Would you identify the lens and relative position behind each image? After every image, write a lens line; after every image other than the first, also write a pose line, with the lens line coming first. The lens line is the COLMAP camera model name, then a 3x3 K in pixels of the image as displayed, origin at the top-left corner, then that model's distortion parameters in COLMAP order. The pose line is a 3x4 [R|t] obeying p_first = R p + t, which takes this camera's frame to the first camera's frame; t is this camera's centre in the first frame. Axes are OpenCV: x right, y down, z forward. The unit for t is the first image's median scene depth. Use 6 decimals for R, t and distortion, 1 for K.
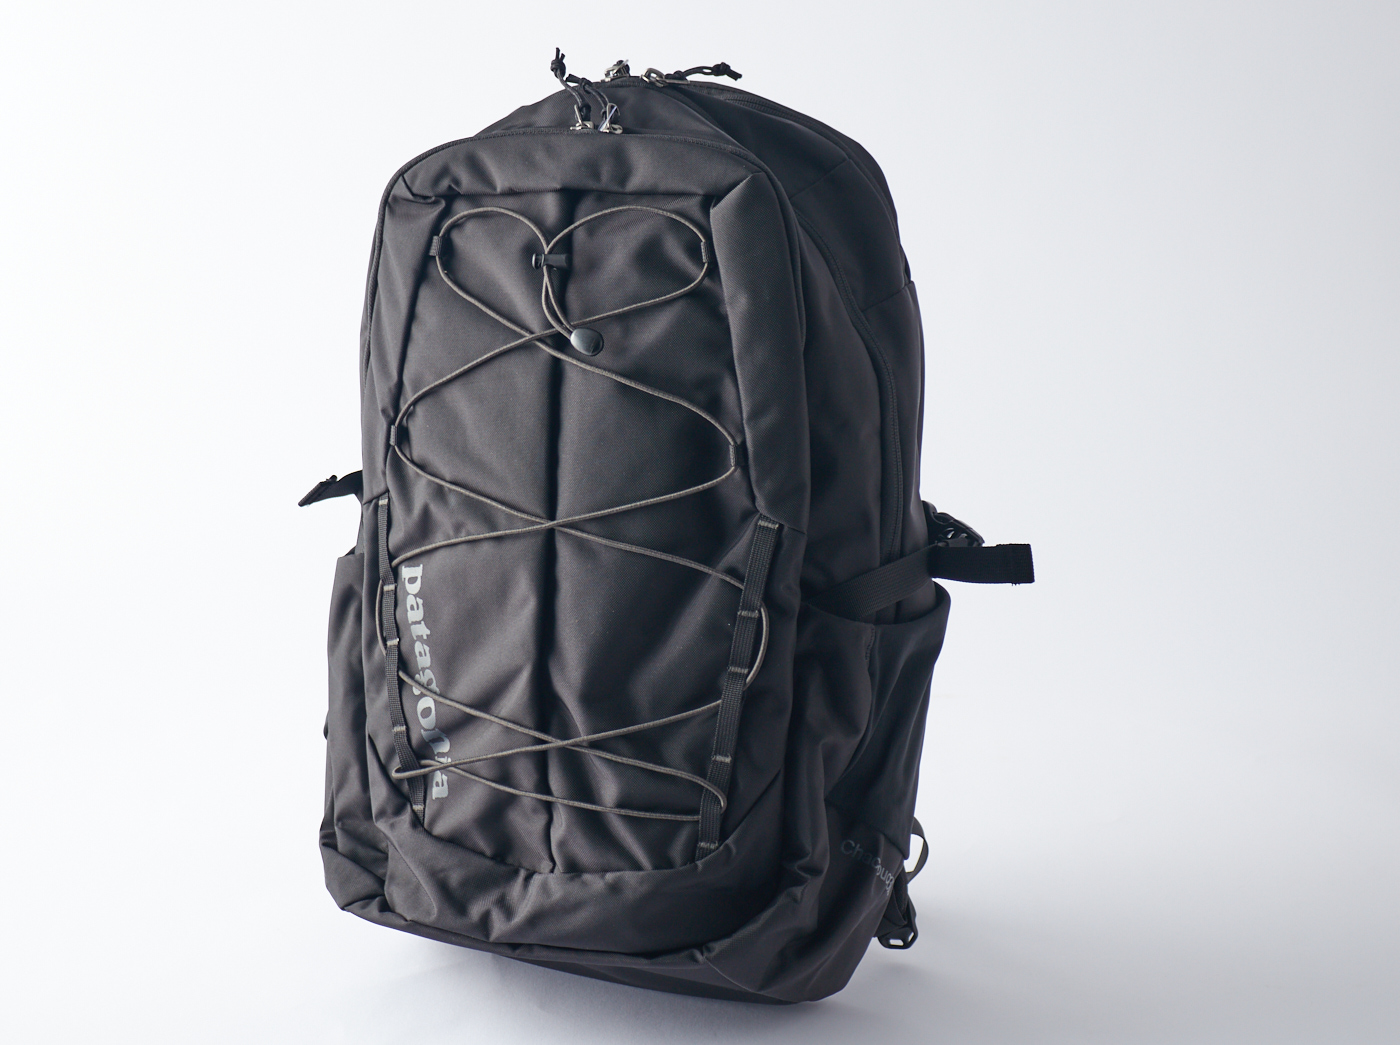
lens RADIAL K [[2722.9, 0, 696.9], [0, 2722.9, 529.3], [0, 0, 1]] dist [0.519429, 0.000000]
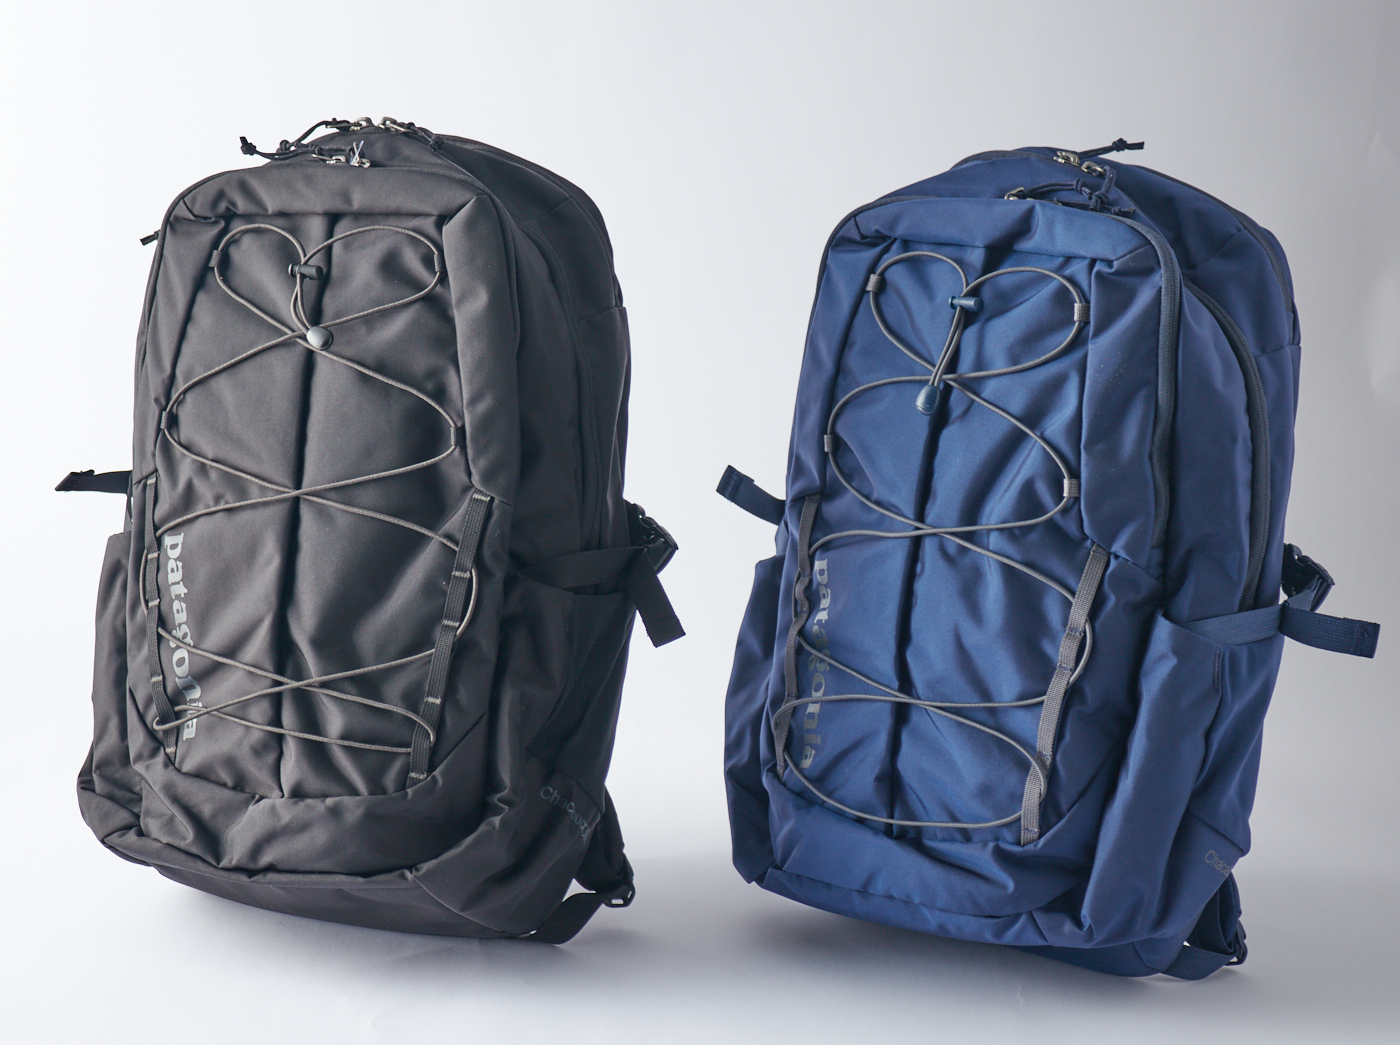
lens RADIAL K [[2971.1, 0, 702.3], [0, 2971.1, 521.0], [0, 0, 1]] dist [-0.256032, 0.000000]
pose [[0.995896, 0.049594, 0.075702, 0.022511], [-0.046898, 0.998215, -0.036984, 0.046169], [-0.077401, 0.033282, 0.996444, -0.249841]]
